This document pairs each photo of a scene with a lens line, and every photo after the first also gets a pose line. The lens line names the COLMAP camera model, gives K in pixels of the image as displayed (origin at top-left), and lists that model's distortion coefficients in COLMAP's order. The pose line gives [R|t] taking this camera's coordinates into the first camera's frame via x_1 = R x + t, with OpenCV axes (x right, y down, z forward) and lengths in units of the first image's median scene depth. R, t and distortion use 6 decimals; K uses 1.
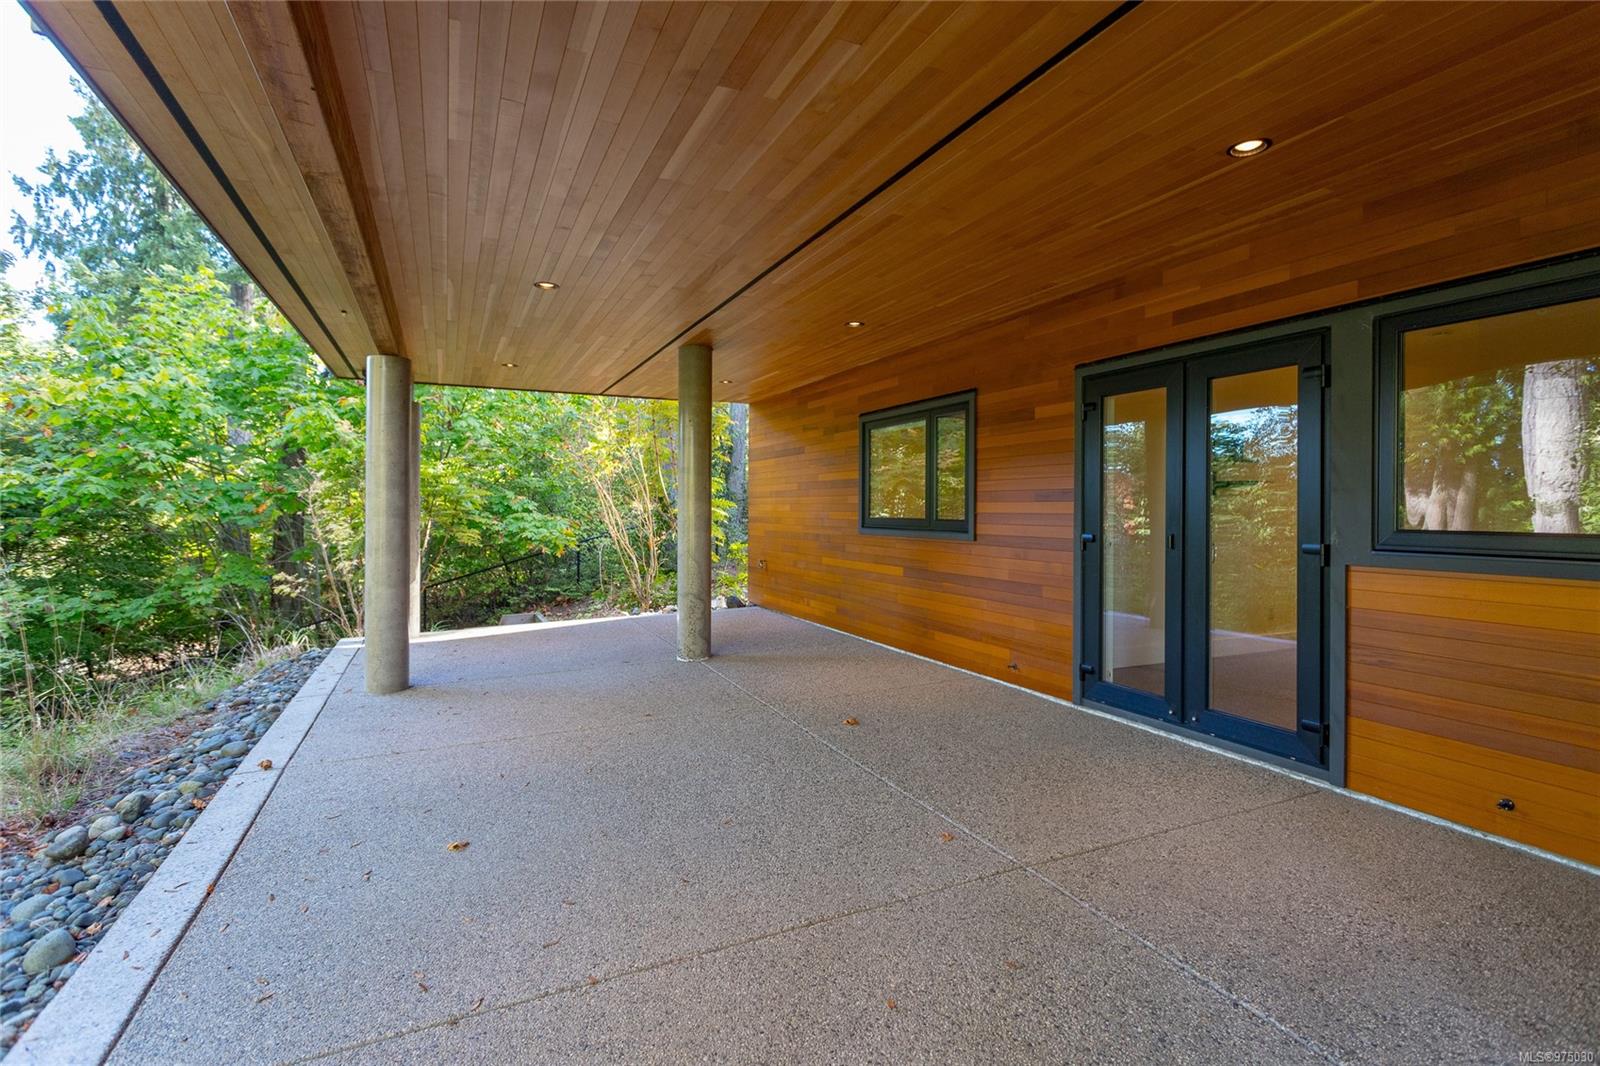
lens RADIAL K [[762.0, 0, 801.5], [0, 762.0, 528.0], [0, 0, 1]] dist [0.000010, 0.000093]
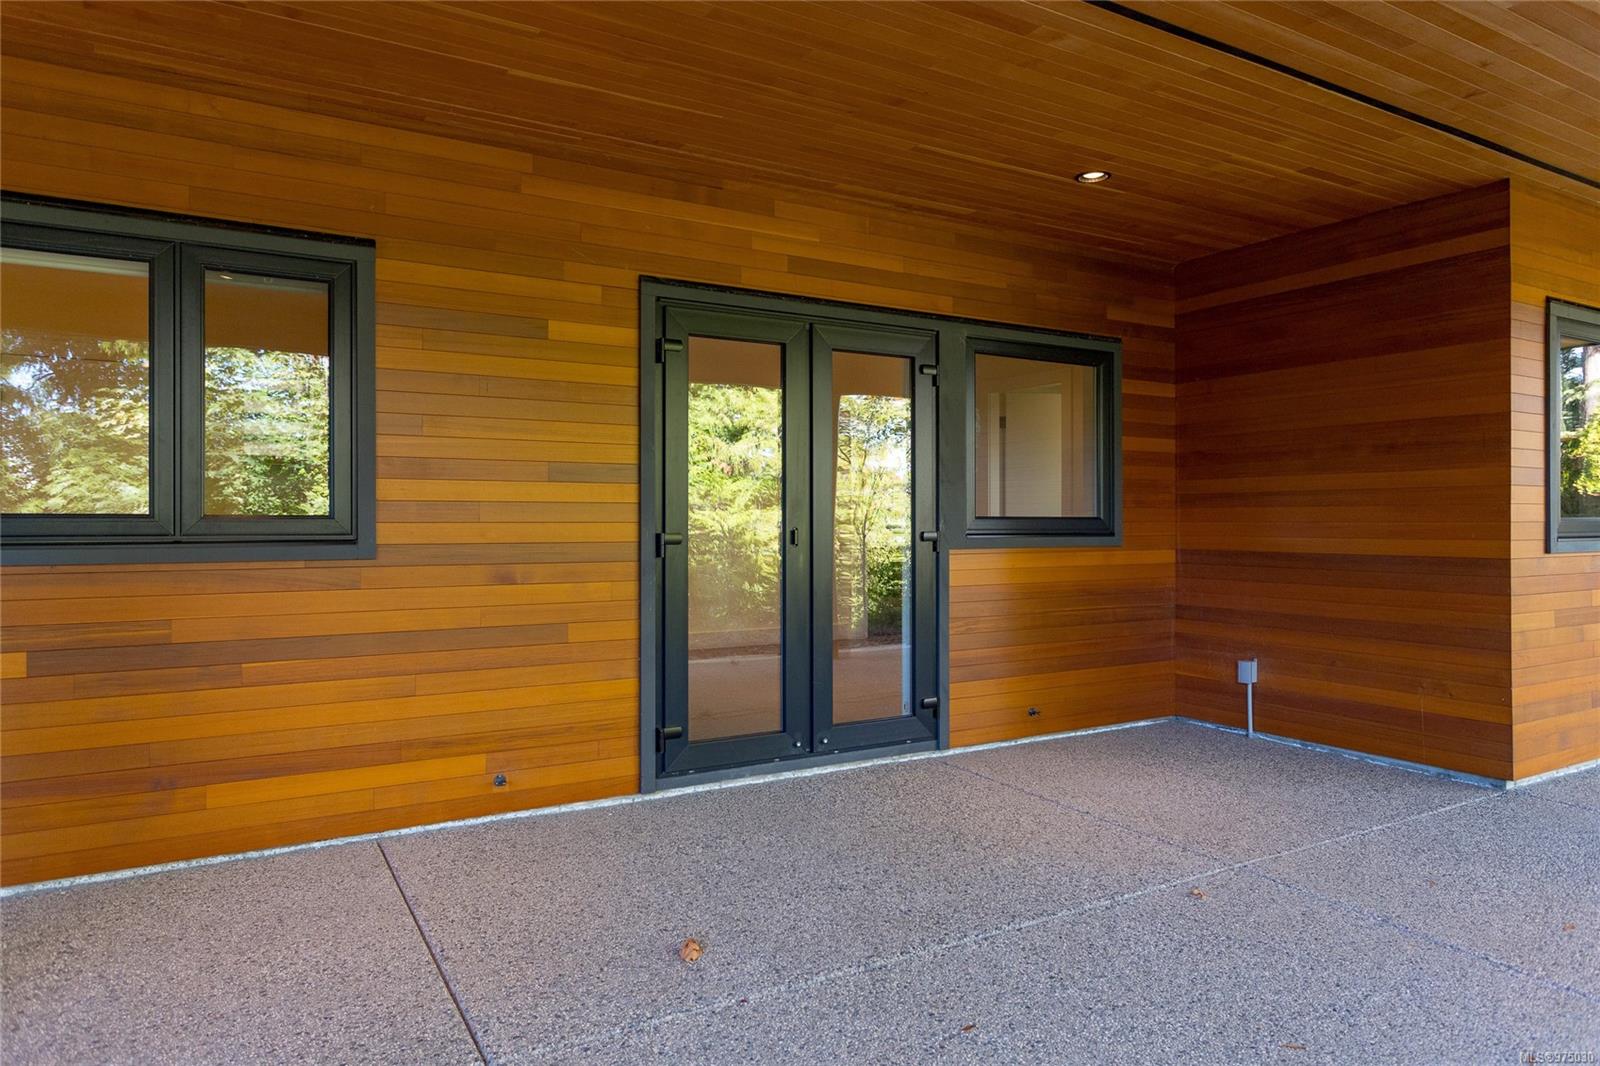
lens RADIAL K [[1035.8, 0, 800.0], [0, 1035.8, 533.0], [0, 0, 1]] dist [-0.001776, -0.000785]
pose [[-0.106019, -0.017151, 0.994216, -0.546958], [0.023657, 0.999525, 0.019766, -0.007420], [-0.994083, 0.025615, -0.105563, 0.977137]]
